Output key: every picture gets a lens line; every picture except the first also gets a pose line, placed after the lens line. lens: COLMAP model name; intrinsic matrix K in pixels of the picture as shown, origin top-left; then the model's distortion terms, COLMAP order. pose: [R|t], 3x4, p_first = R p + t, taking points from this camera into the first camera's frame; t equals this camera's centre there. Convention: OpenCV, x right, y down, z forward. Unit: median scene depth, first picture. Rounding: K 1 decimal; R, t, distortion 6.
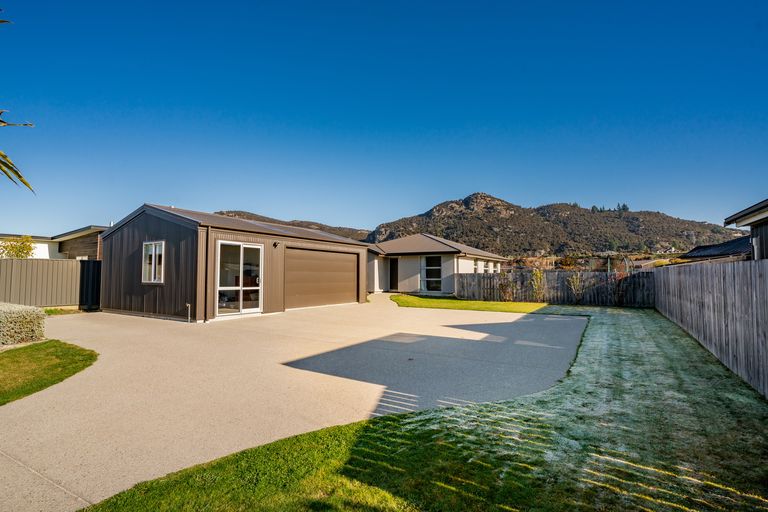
lens RADIAL K [[406.2, 0, 384.2], [0, 406.2, 247.0], [0, 0, 1]] dist [-0.024468, 0.000752]
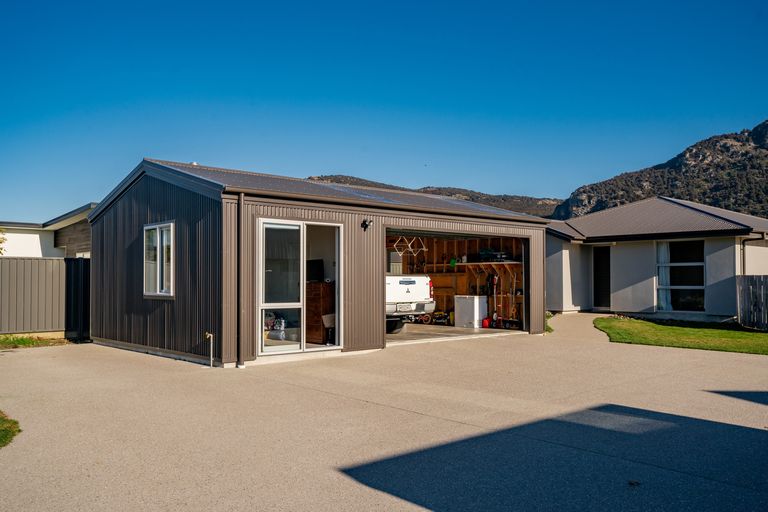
lens RADIAL K [[665.4, 0, 383.8], [0, 665.4, 265.3], [0, 0, 1]] dist [0.054659, 0.007429]
pose [[0.955317, -0.010355, -0.295400, 0.012053], [0.024940, 0.998646, 0.045651, 0.006407], [0.294528, -0.050979, 0.954282, 0.119359]]
